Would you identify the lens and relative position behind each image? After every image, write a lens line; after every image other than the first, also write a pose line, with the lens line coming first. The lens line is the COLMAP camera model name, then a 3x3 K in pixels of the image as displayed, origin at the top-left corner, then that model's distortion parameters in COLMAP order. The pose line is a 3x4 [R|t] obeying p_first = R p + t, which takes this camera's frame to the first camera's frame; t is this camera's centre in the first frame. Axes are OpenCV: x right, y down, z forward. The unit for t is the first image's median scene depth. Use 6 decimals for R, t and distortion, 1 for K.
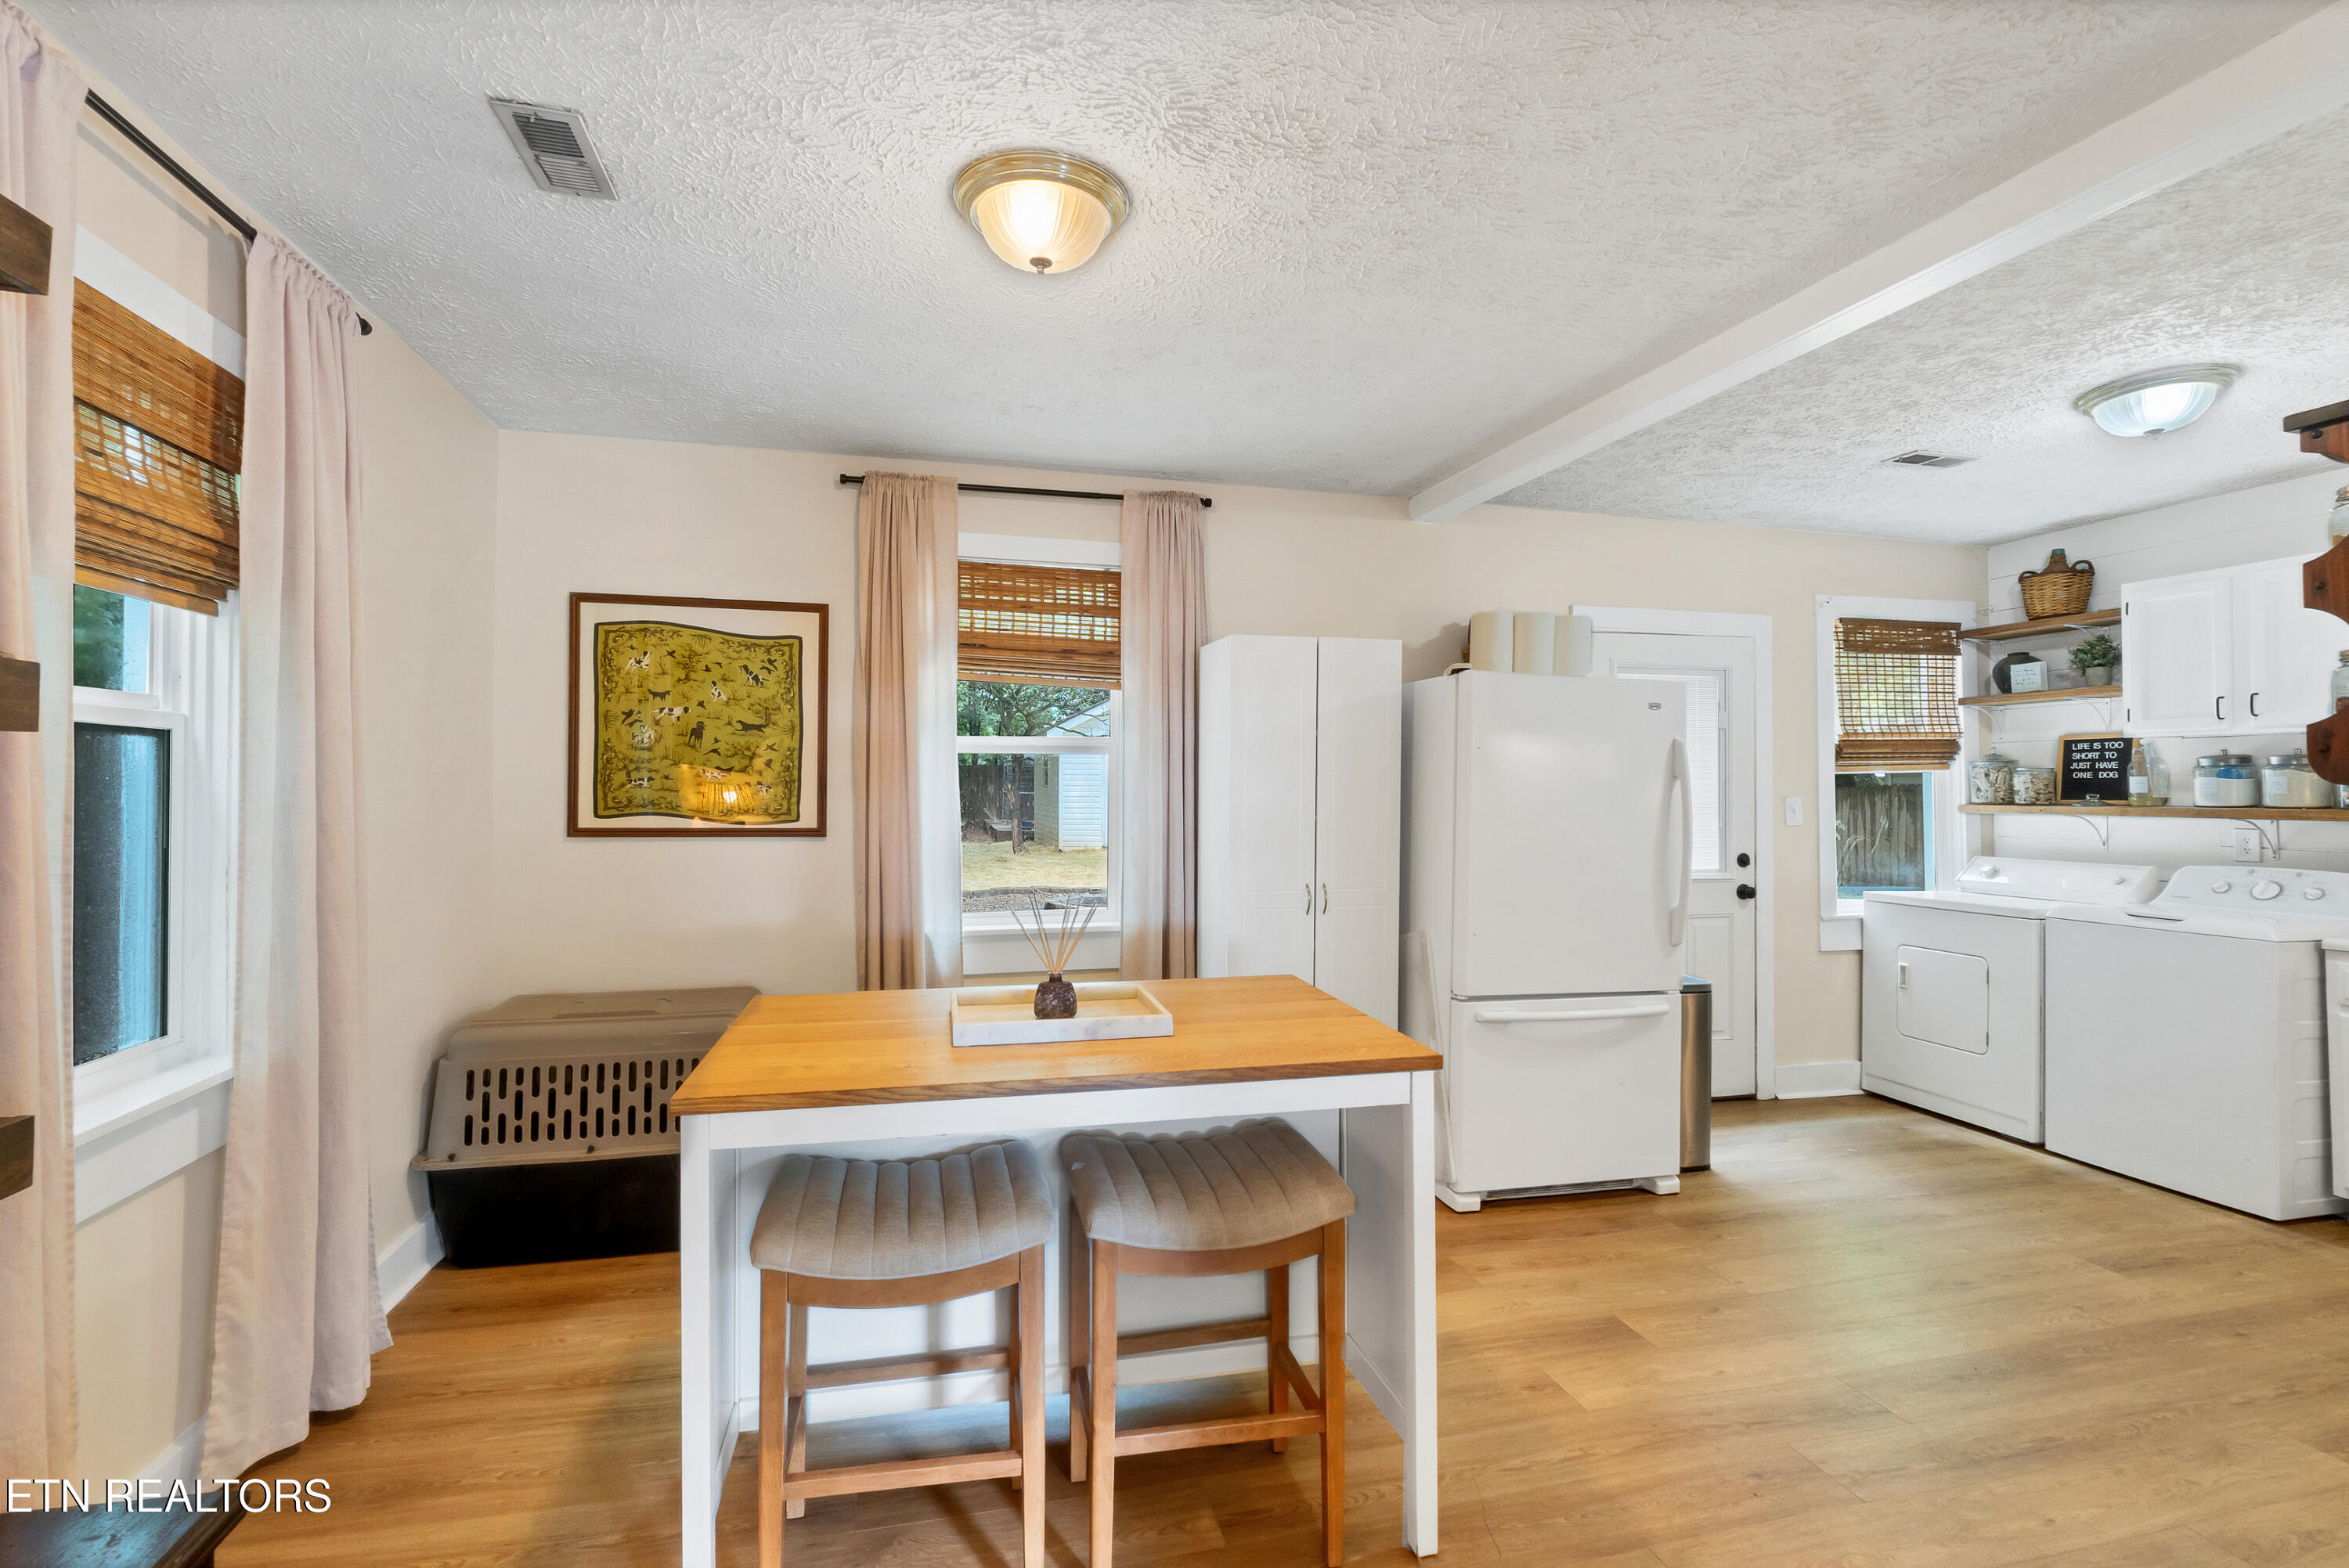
lens RADIAL K [[1017.3, 0, 1162.6], [0, 1017.3, 775.1], [0, 0, 1]] dist [-0.000751, -0.000077]
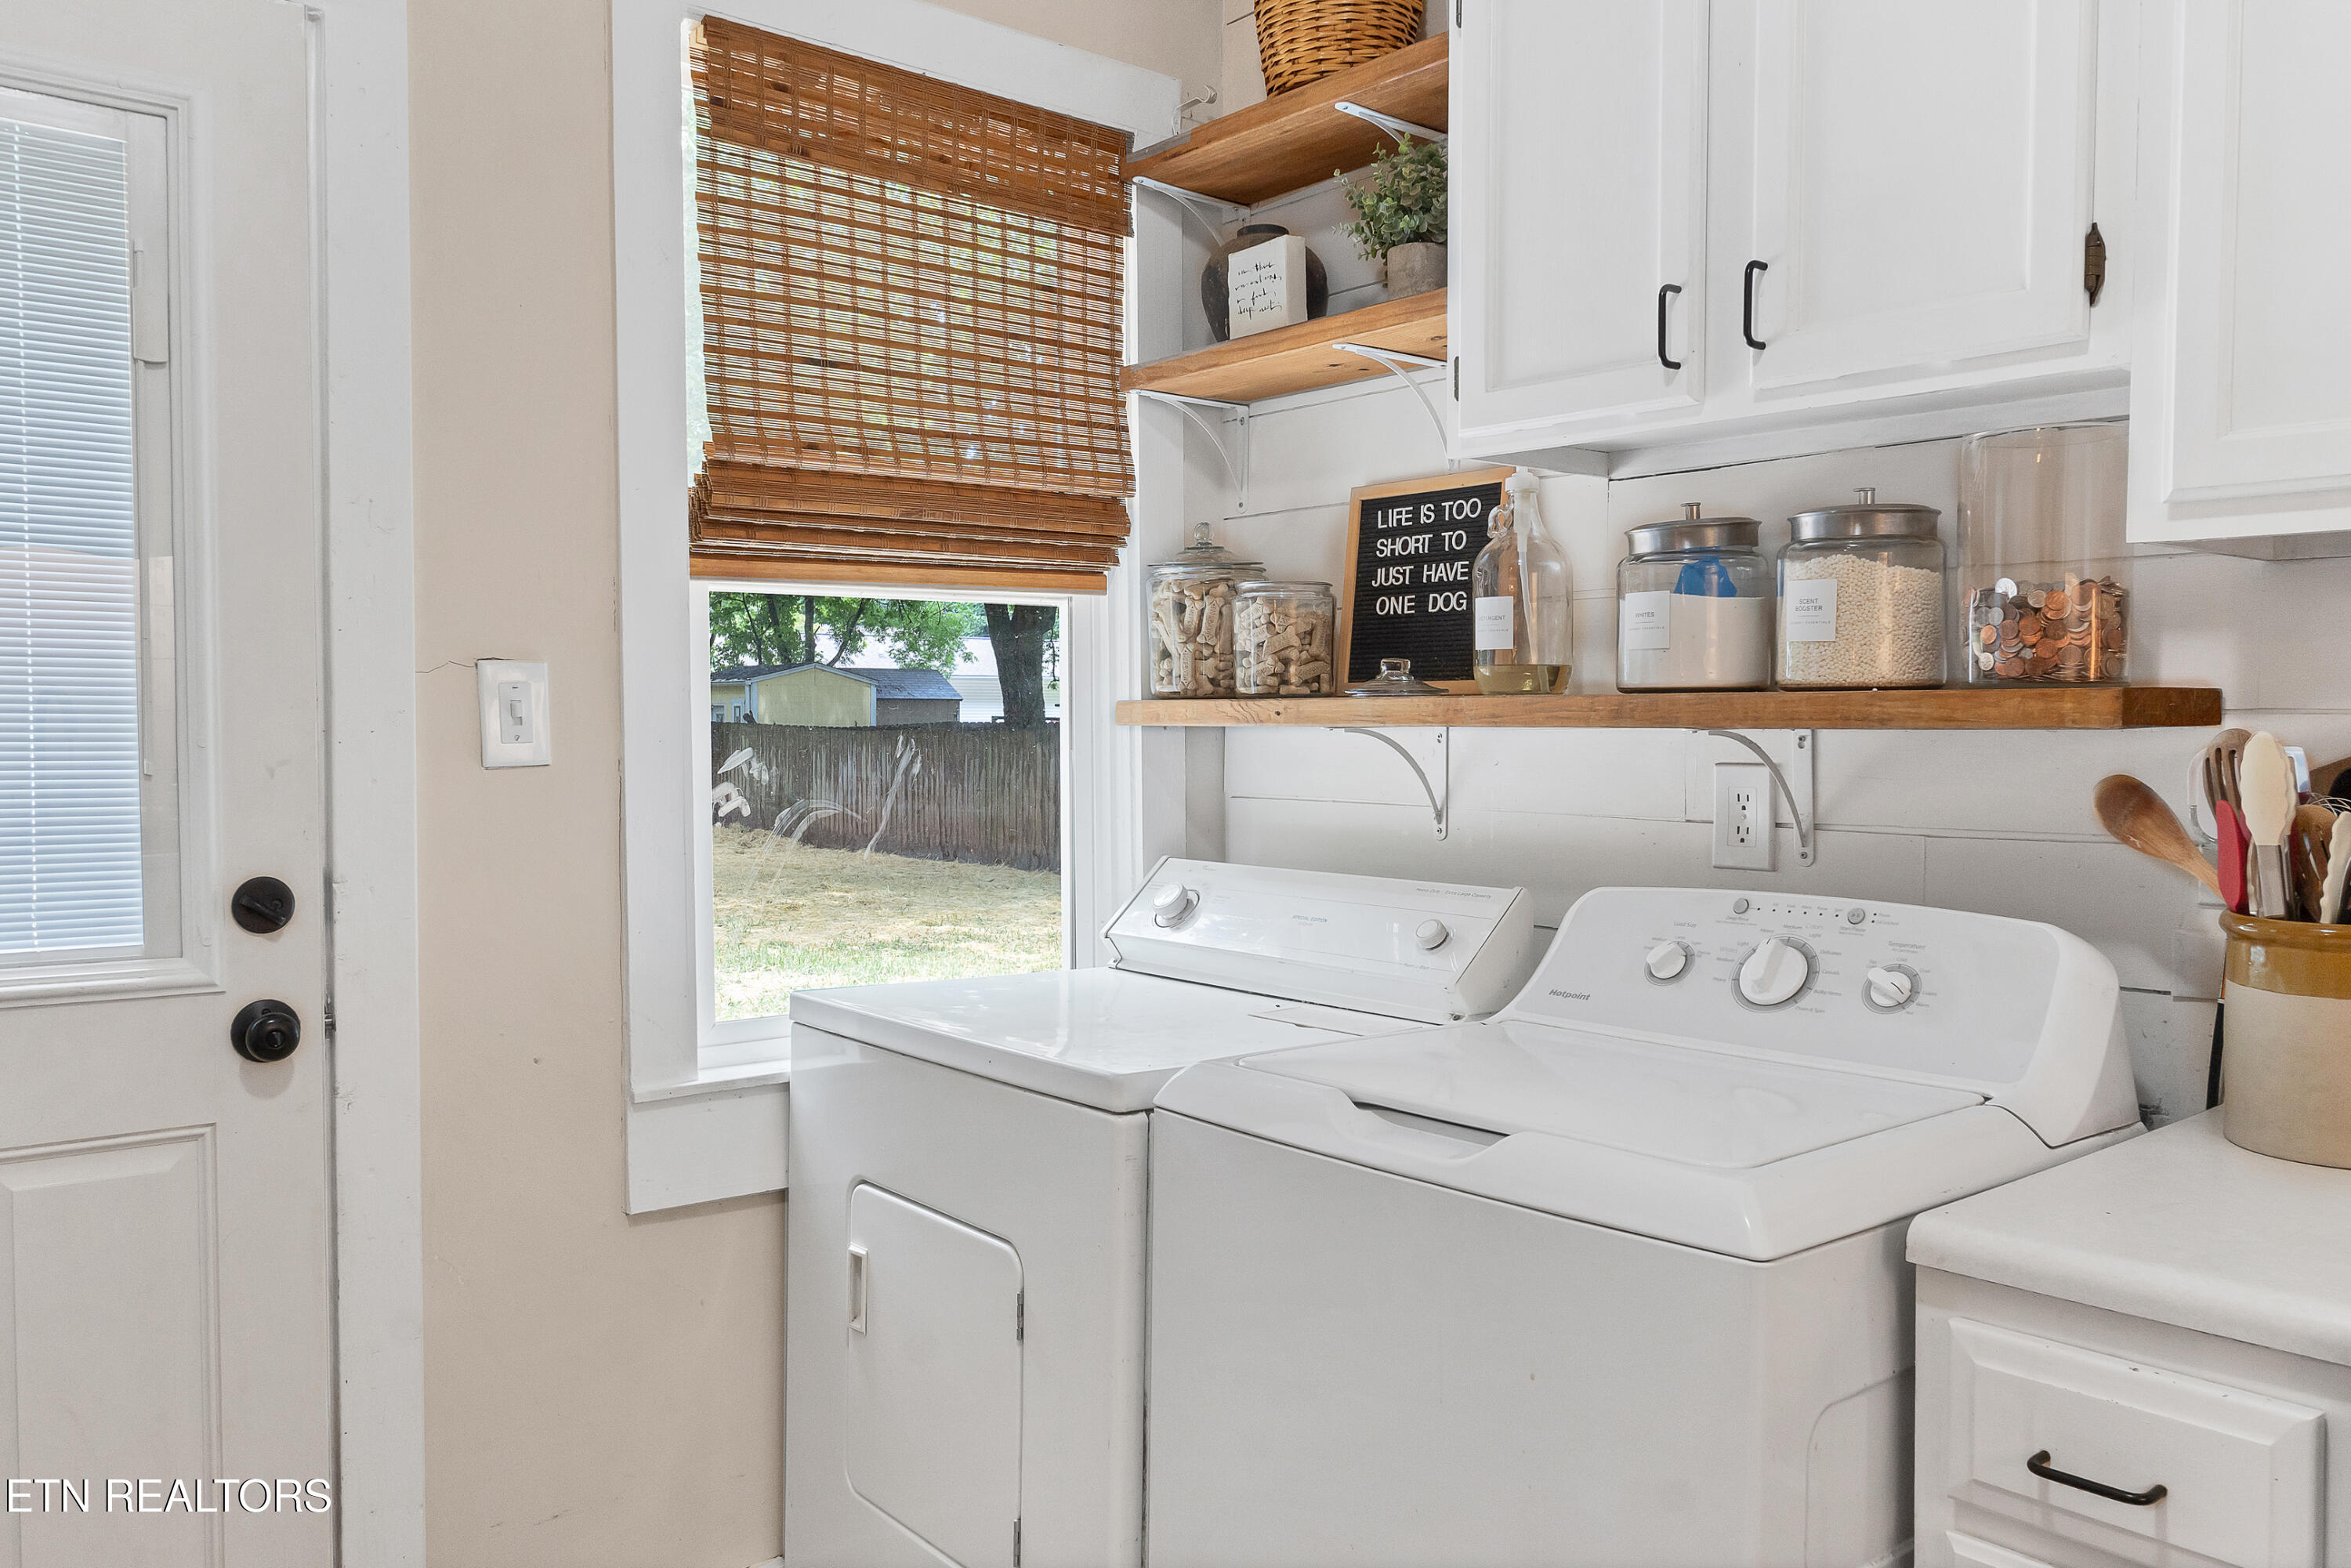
lens RADIAL K [[1801.4, 0, 1182.1], [0, 1801.4, 791.2], [0, 0, 1]] dist [-0.001611, -0.003407]
pose [[0.891232, -0.011468, 0.453402, 0.590893], [-0.012475, 0.998682, 0.049782, 0.032008], [-0.453375, -0.050024, 0.889915, 0.522724]]
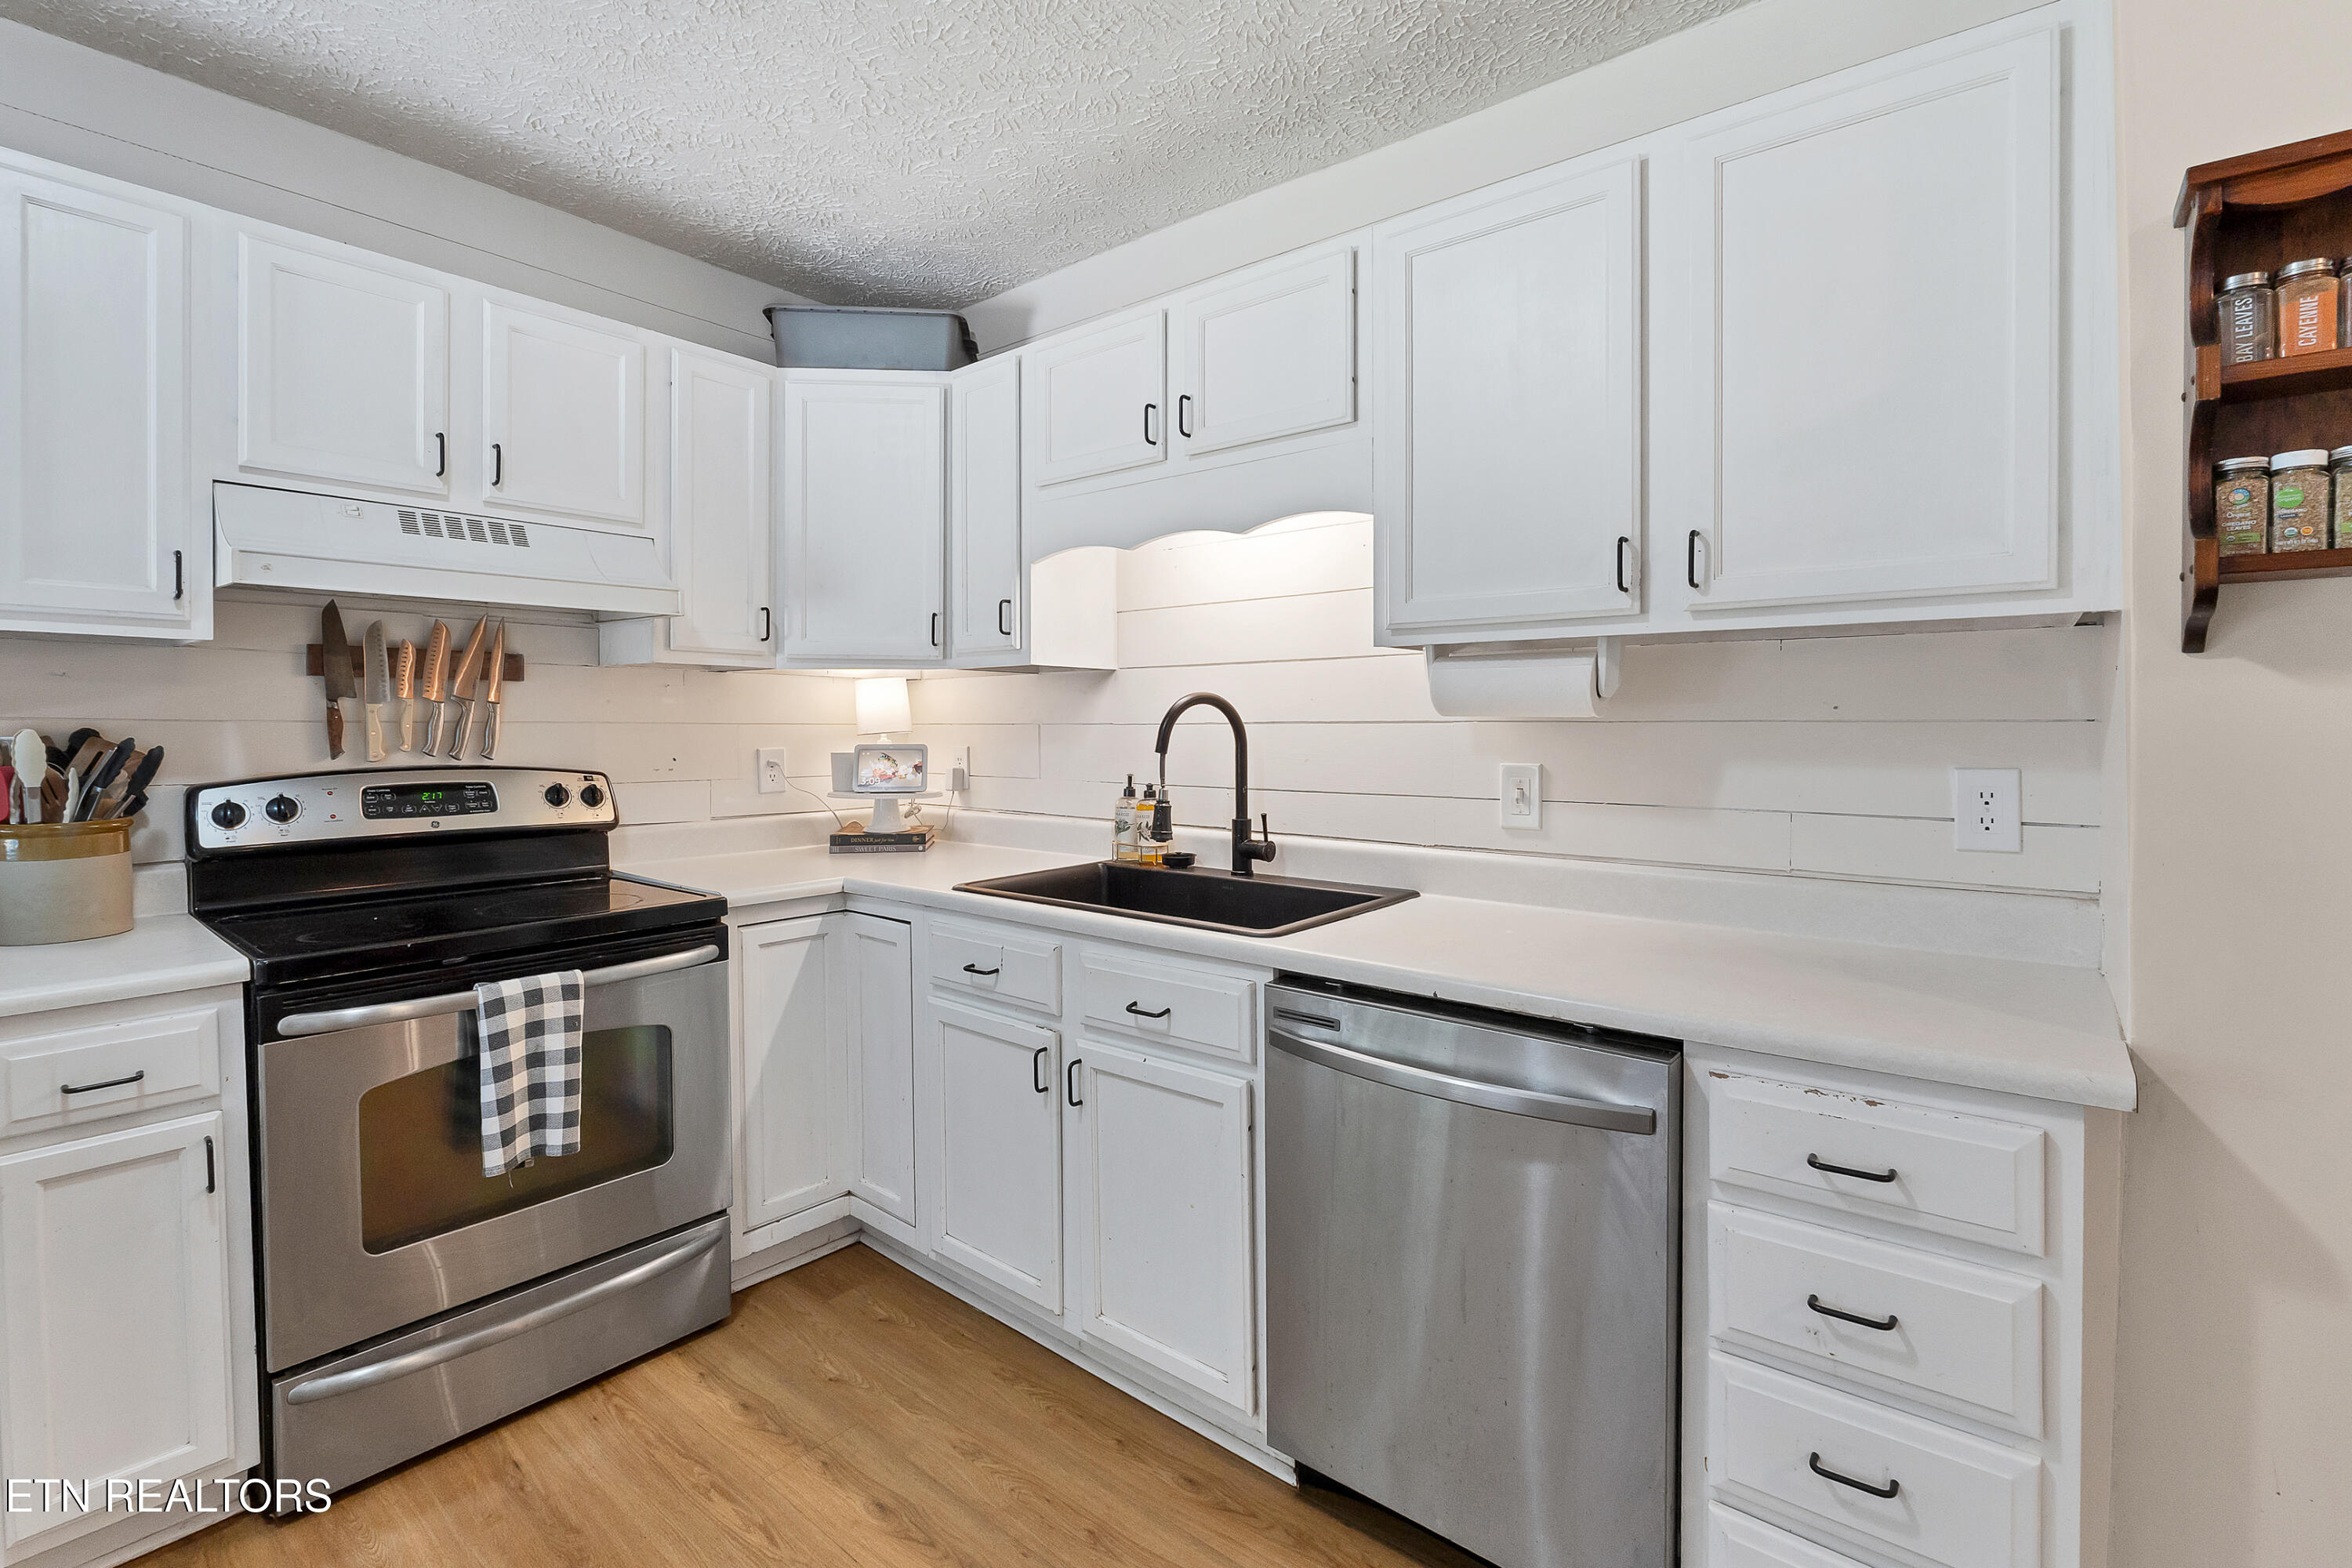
lens RADIAL K [[1050.0, 0, 1175.3], [0, 1050.0, 749.8], [0, 0, 1]] dist [-0.012332, 0.000049]
pose [[-0.601961, -0.016317, 0.798359, 0.362559], [-0.011784, 0.999864, 0.011551, 0.033520], [-0.798439, -0.002454, -0.602071, 0.625598]]
